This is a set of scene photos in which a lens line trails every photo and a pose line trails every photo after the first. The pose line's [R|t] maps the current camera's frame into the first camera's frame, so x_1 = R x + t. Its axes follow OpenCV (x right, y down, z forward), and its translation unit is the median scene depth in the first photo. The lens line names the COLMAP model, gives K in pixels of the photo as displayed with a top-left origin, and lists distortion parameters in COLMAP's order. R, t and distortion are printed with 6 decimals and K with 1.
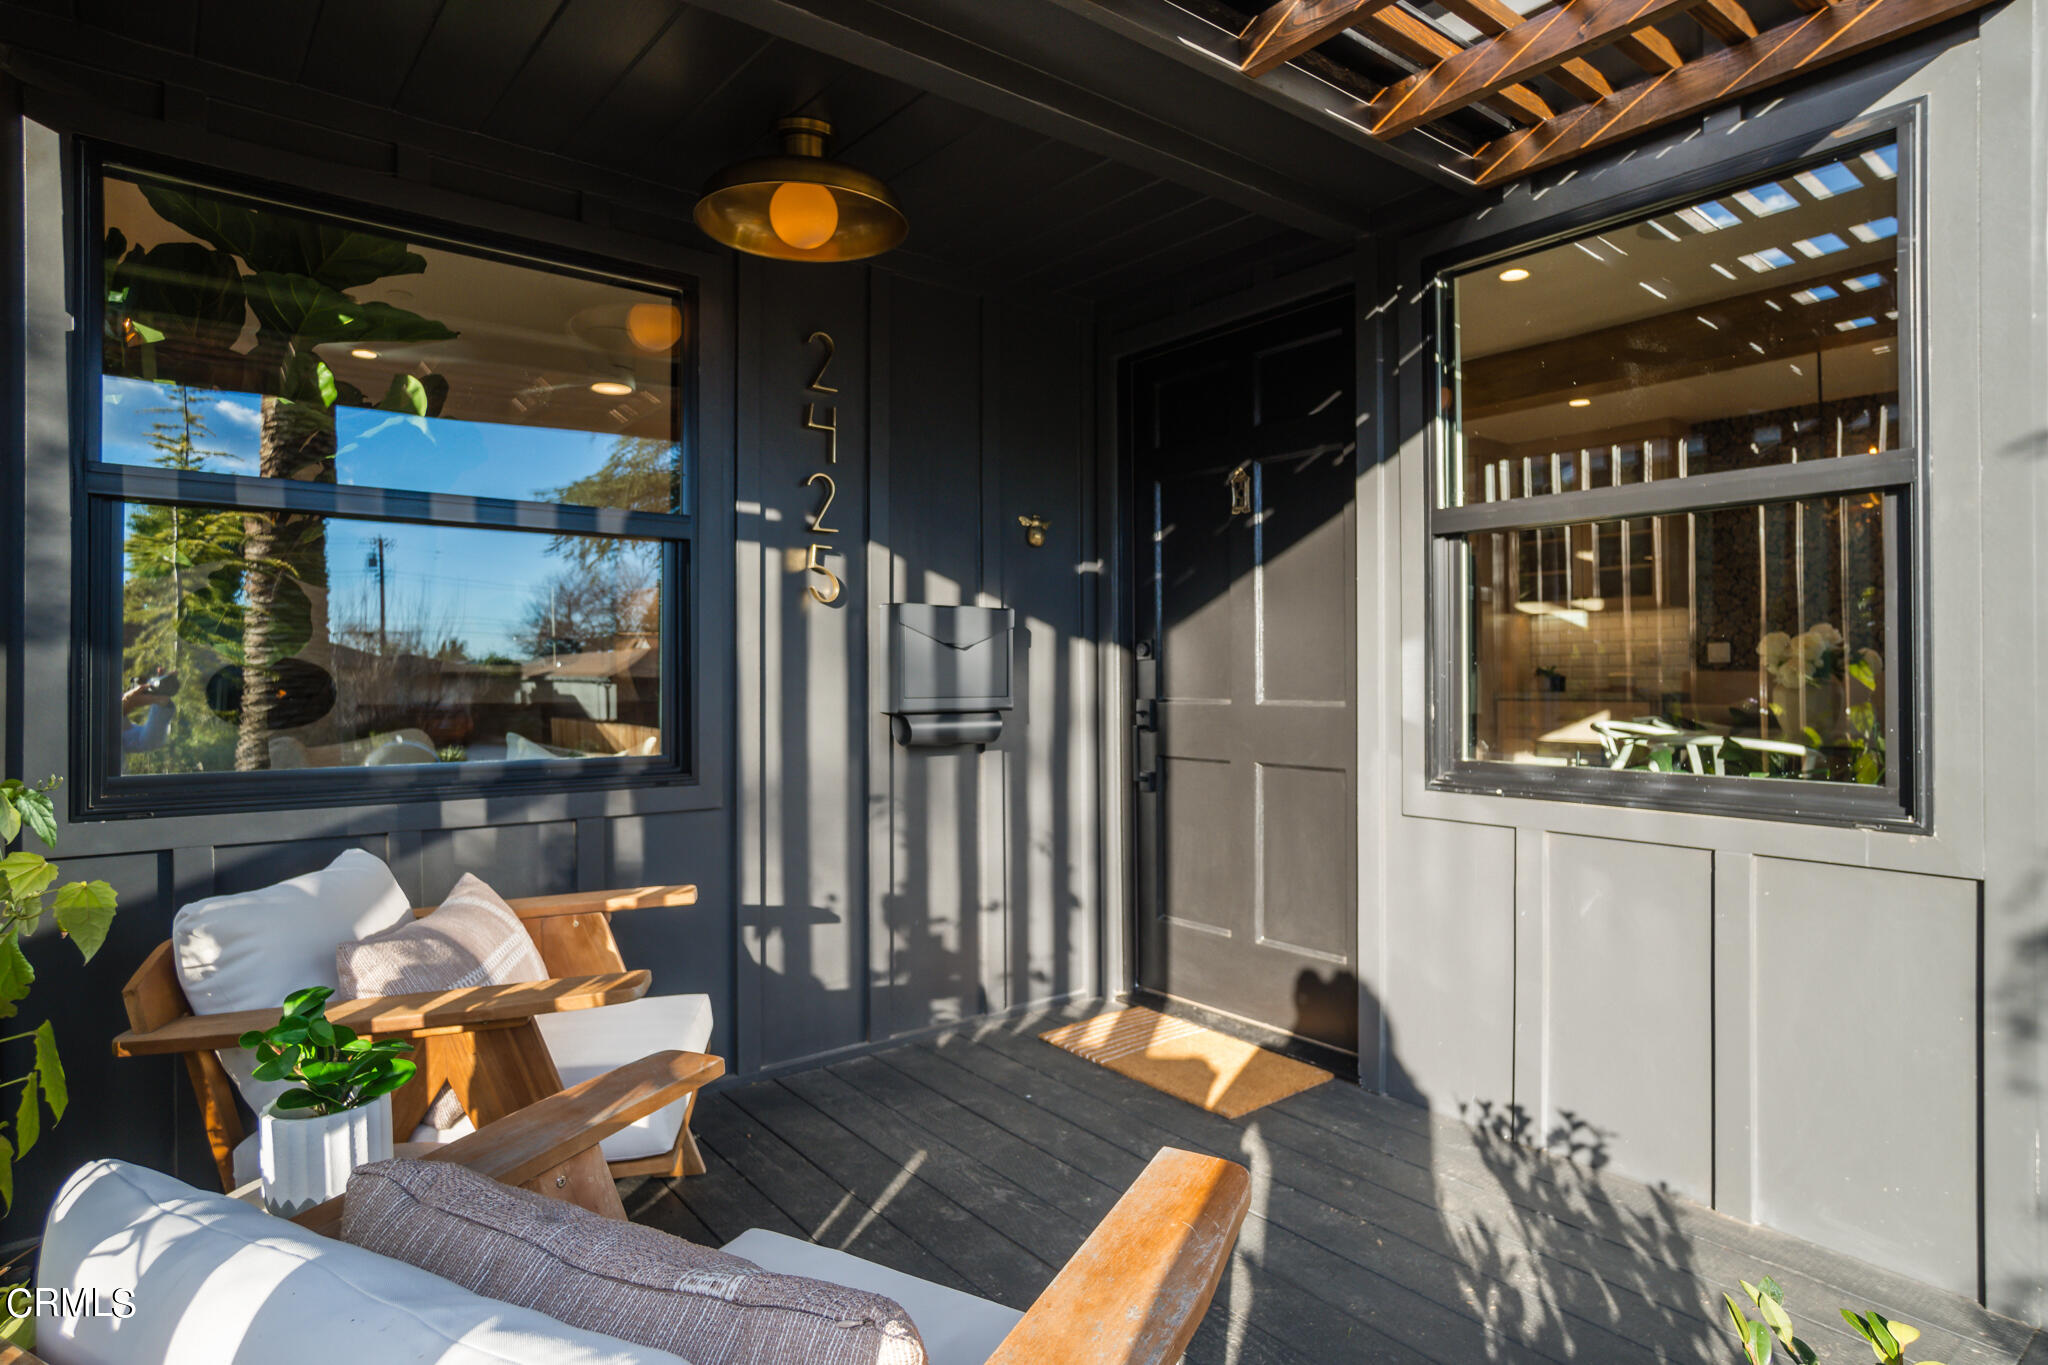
lens RADIAL K [[1077.1, 0, 1023.3], [0, 1077.1, 675.8], [0, 0, 1]] dist [-0.019832, -0.000399]
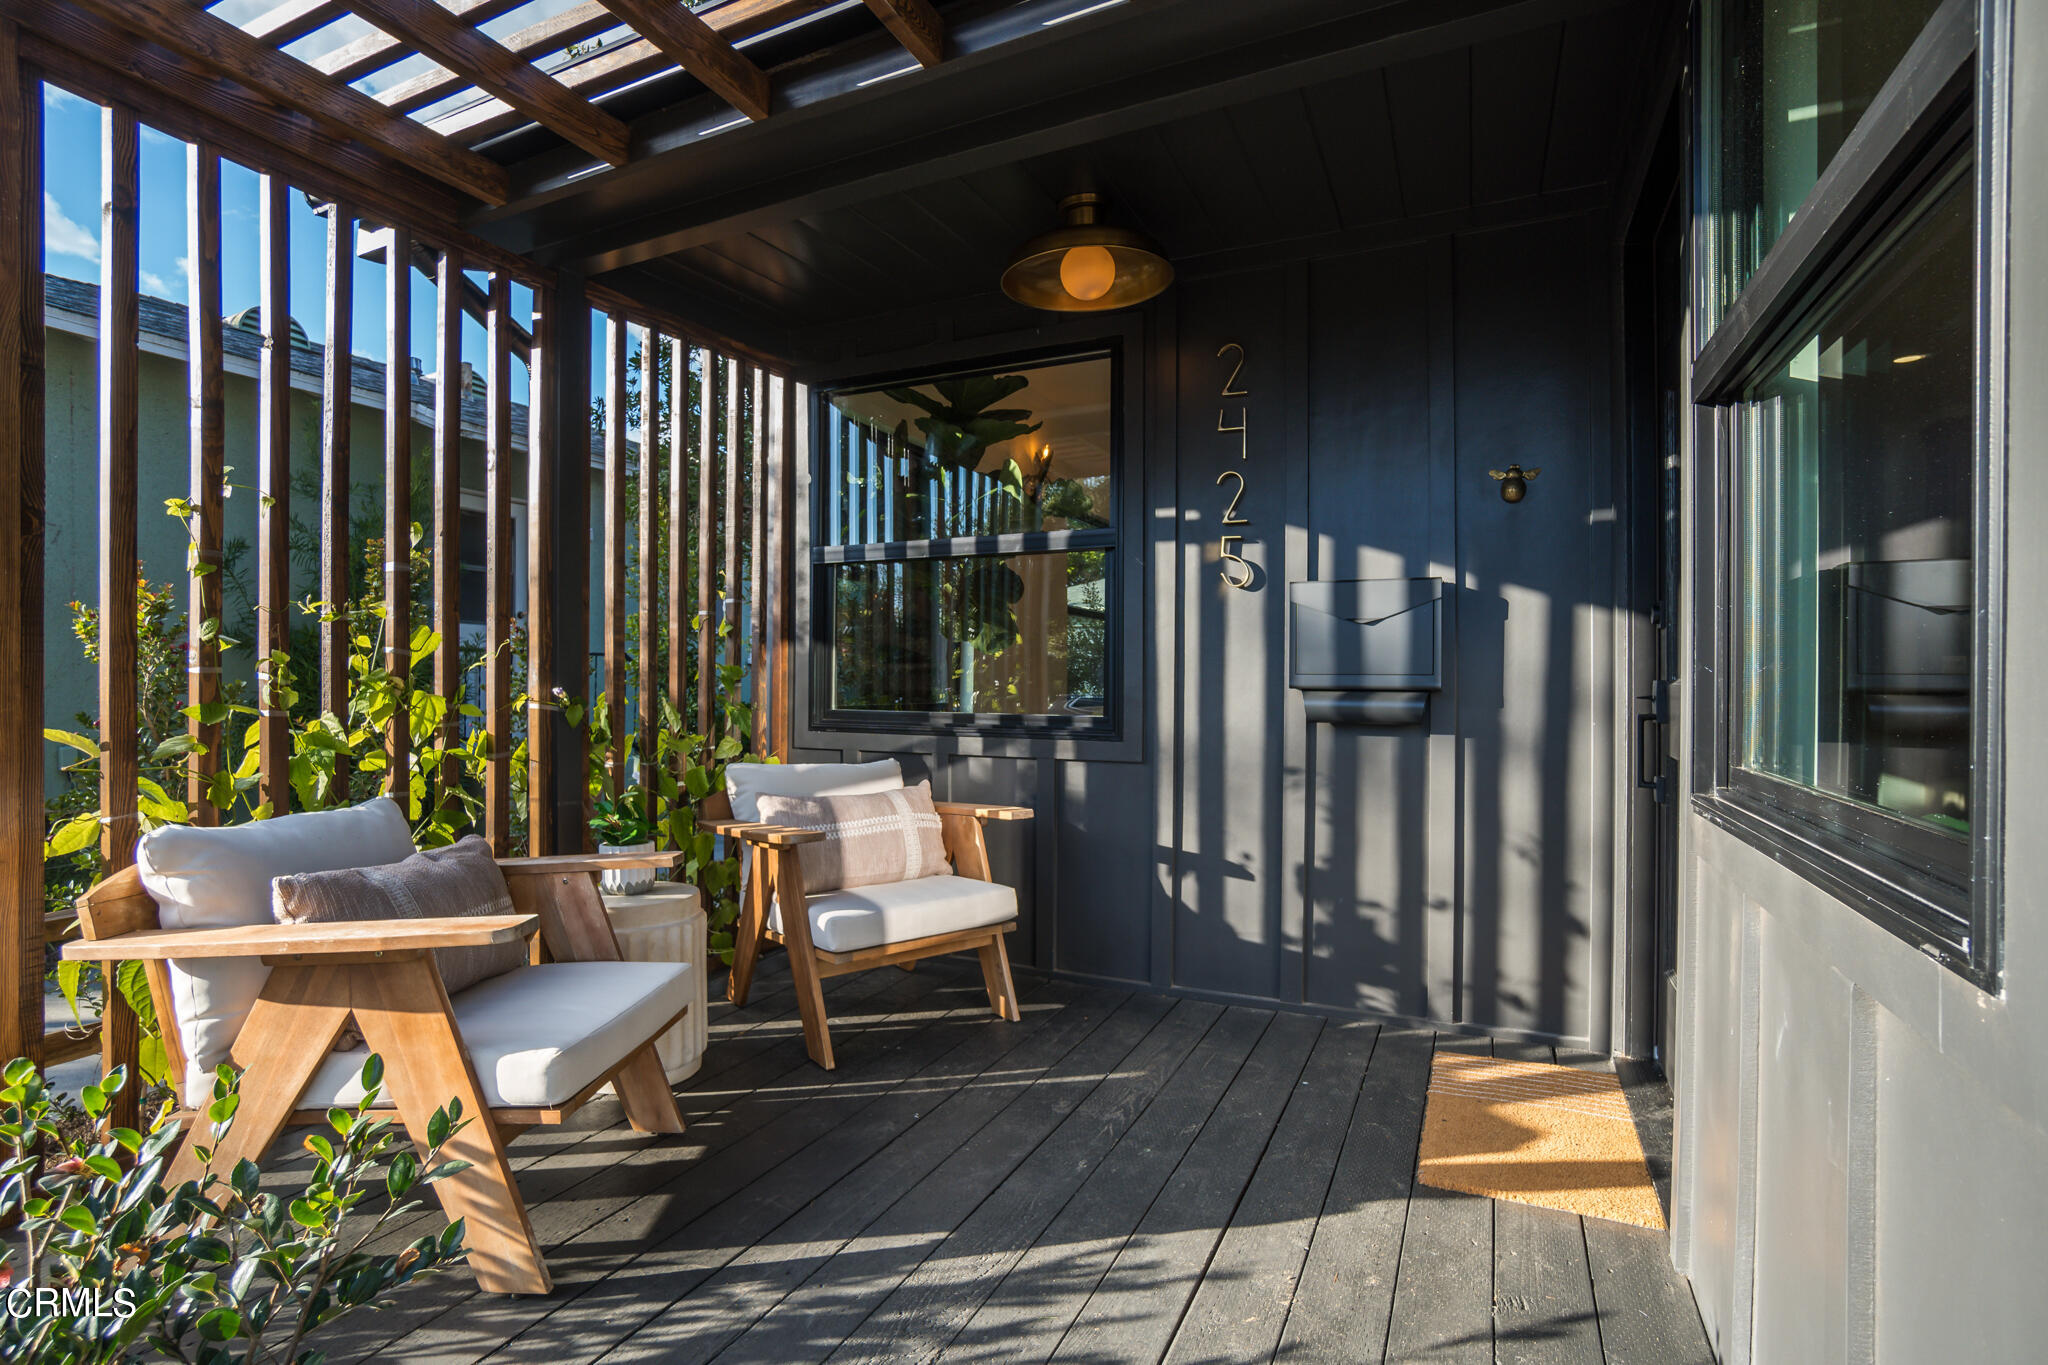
lens RADIAL K [[1001.6, 0, 1022.2], [0, 1001.6, 689.2], [0, 0, 1]] dist [-0.025991, 0.000520]
pose [[0.459781, 0.011450, -0.887959, 0.601551], [-0.002874, 0.999931, 0.011405, 0.024351], [0.888028, -0.002691, 0.459782, 0.319681]]
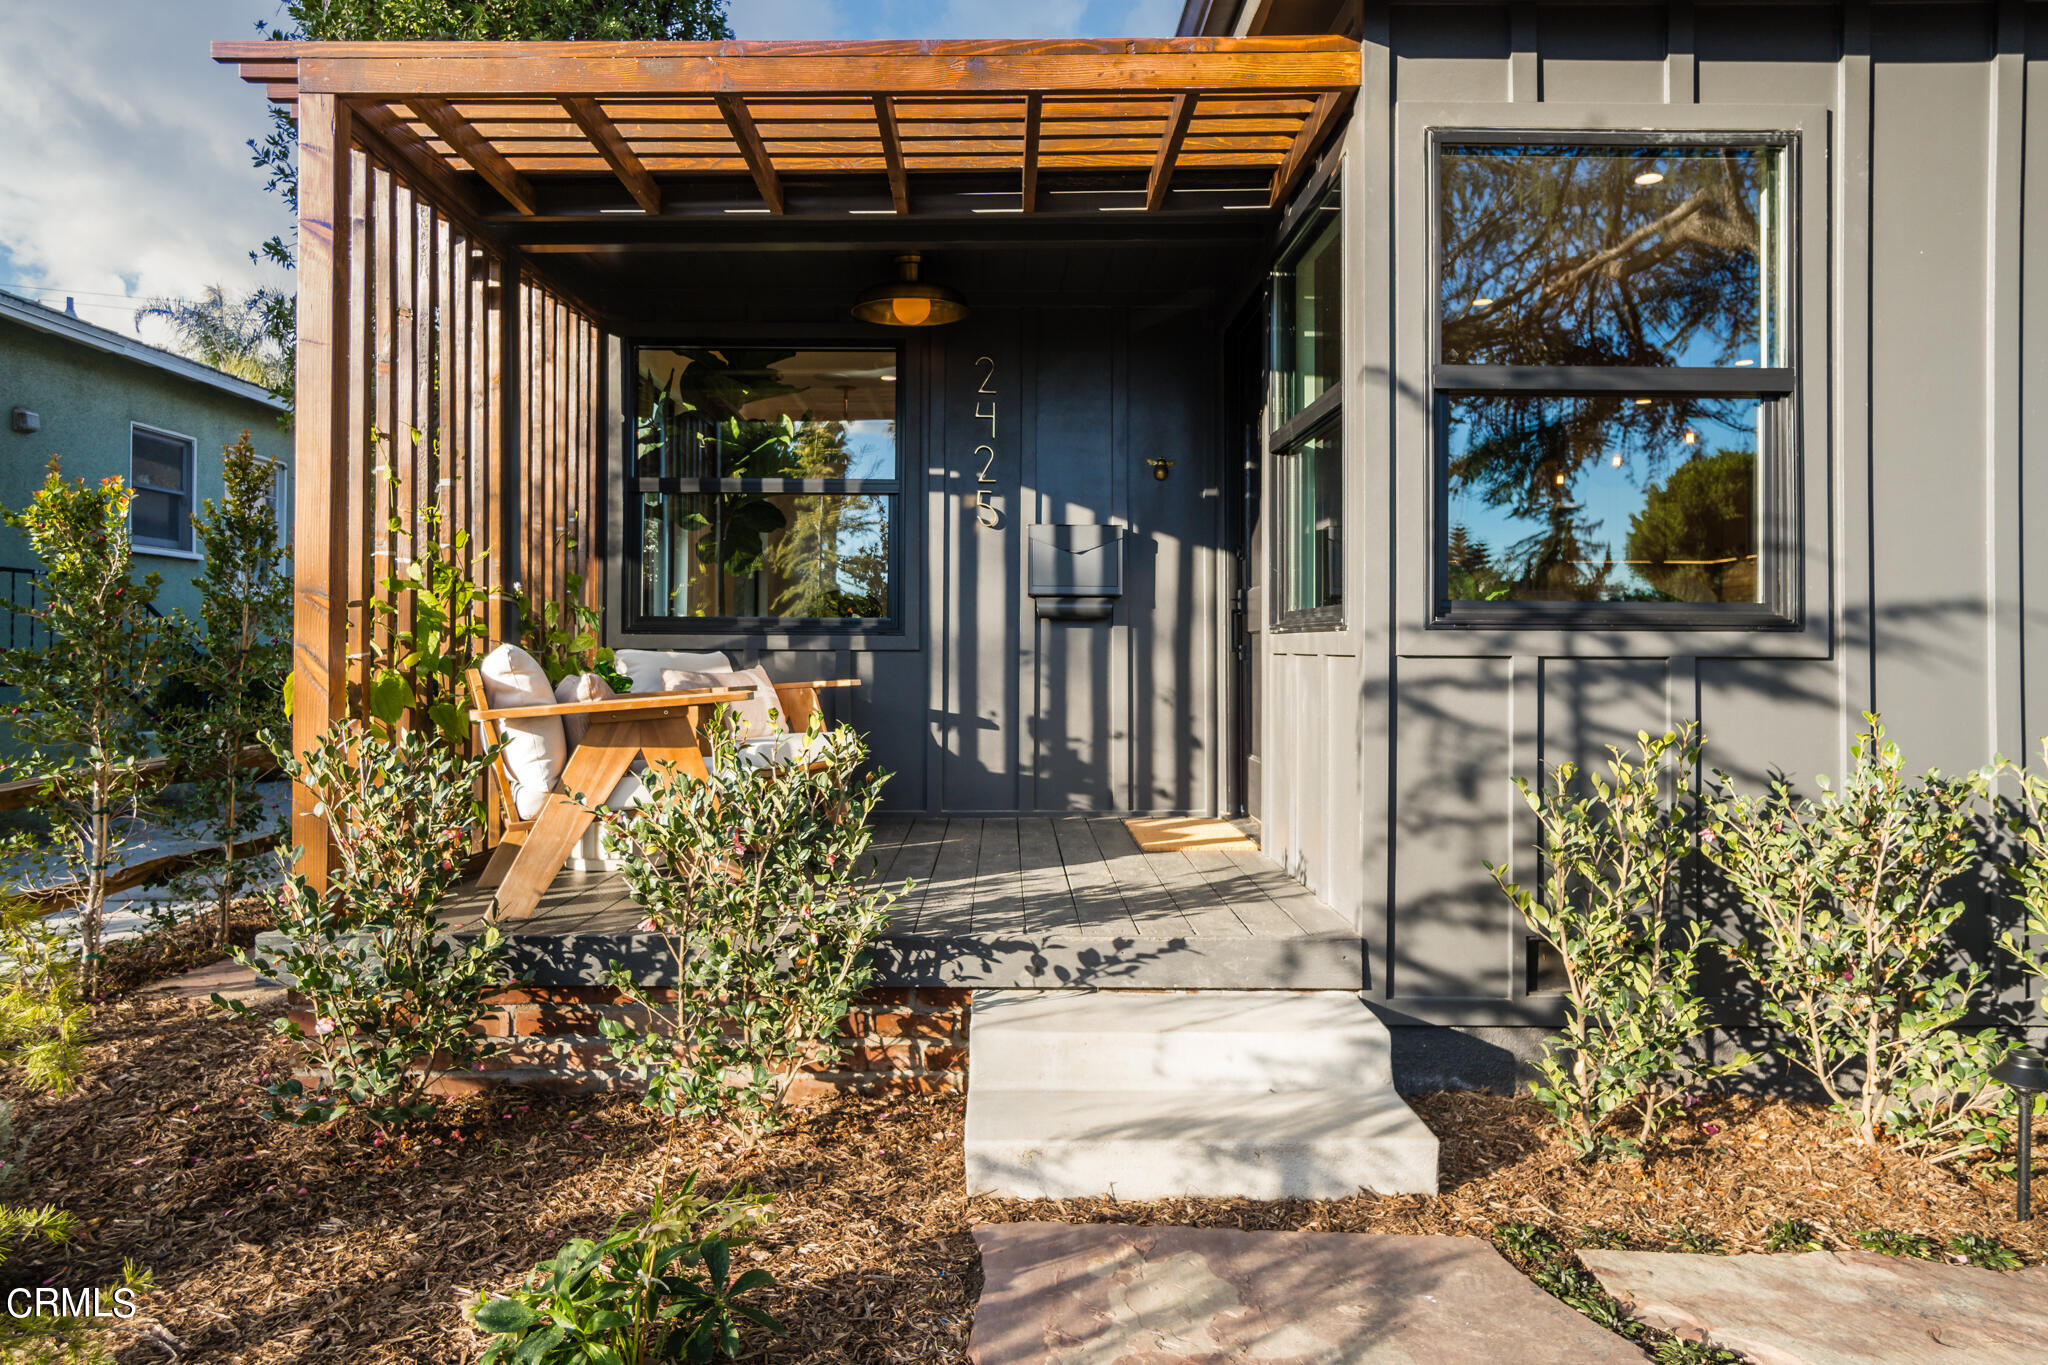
lens RADIAL K [[1282.7, 0, 1020.9], [0, 1282.7, 641.5], [0, 0, 1]] dist [0.000300, 0.000053]
pose [[0.800203, 0.003103, -0.599722, 0.954162], [-0.005583, 0.999982, -0.002275, 0.101596], [0.599704, 0.005169, 0.800205, -0.468088]]
